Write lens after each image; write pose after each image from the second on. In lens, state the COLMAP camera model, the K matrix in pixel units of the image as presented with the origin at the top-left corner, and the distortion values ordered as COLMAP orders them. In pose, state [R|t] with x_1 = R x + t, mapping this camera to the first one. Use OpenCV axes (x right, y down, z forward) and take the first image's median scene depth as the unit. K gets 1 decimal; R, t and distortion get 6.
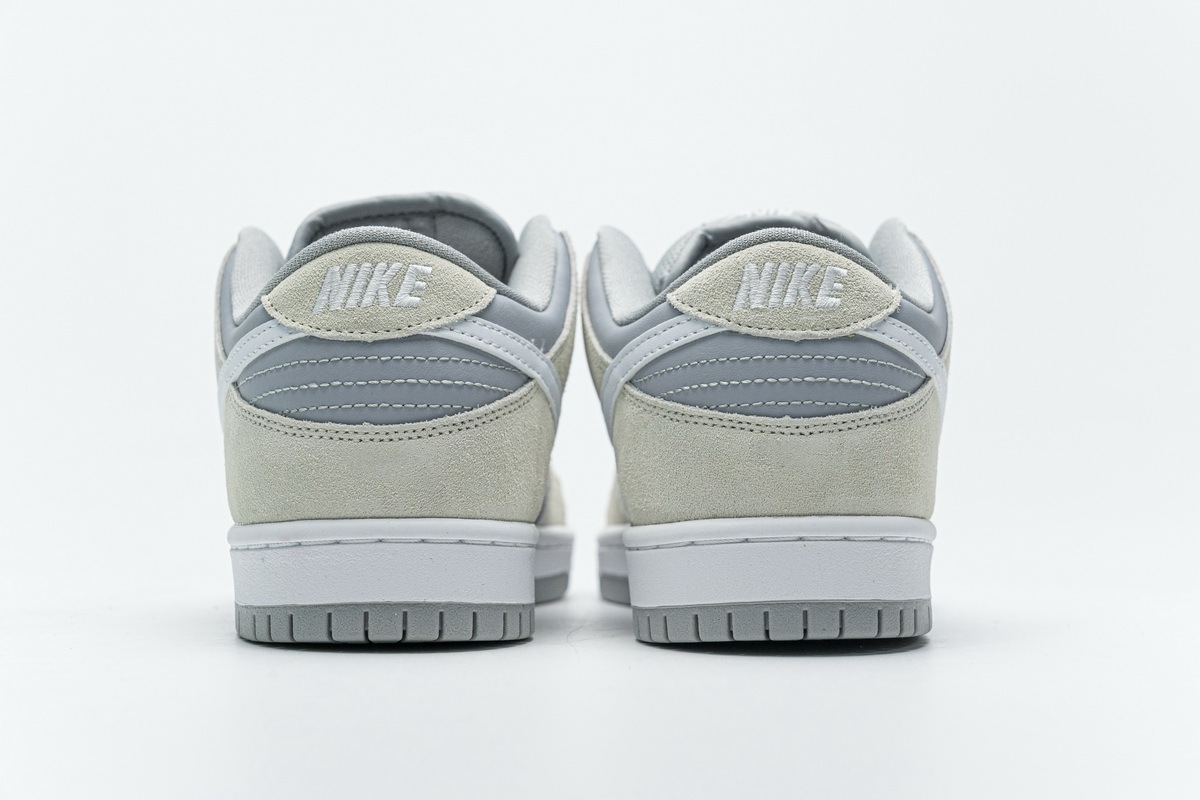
lens RADIAL K [[2315.4, 0, 600.0], [0, 2315.4, 400.0], [0, 0, 1]] dist [0.026817, -0.165871]
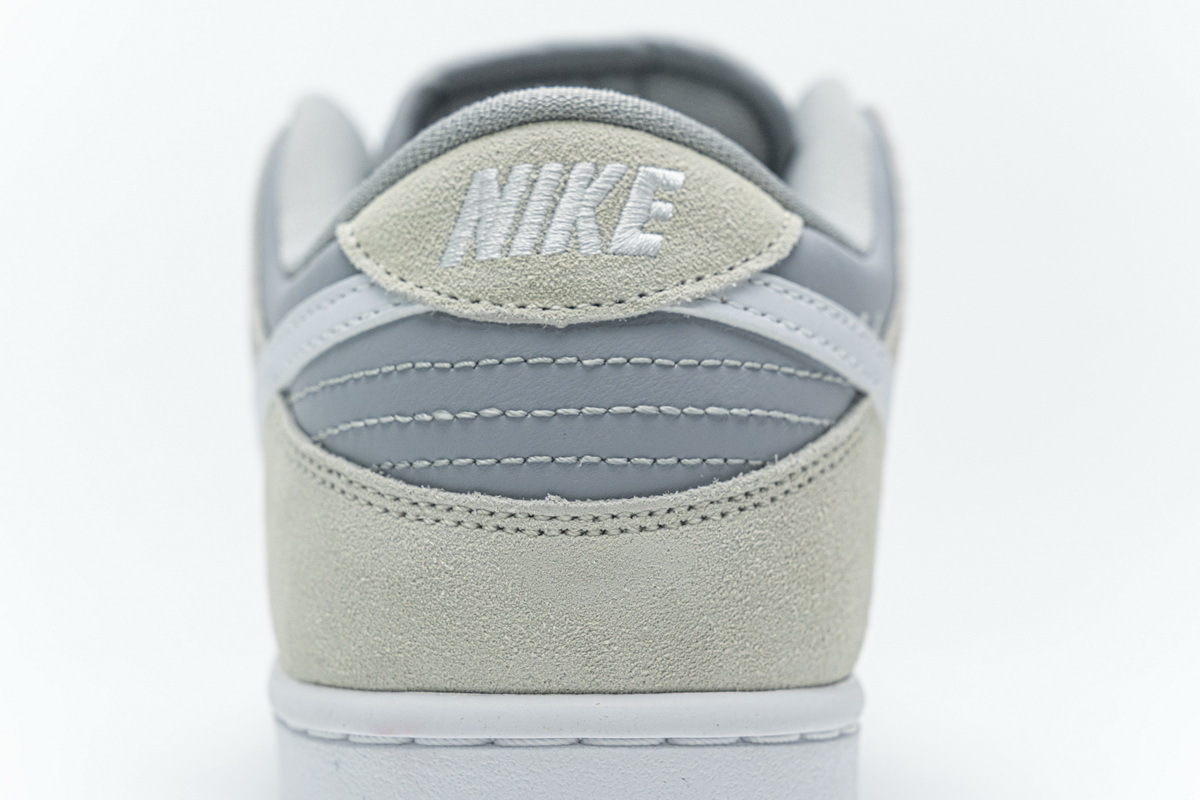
lens RADIAL K [[2315.4, 0, 600.0], [0, 2315.4, 400.0], [0, 0, 1]] dist [0.026817, -0.165871]
pose [[0.999554, 0.014723, -0.025973, -0.077677], [-0.013454, 0.998738, 0.048383, -0.033108], [0.026653, -0.048012, 0.998491, 0.511748]]
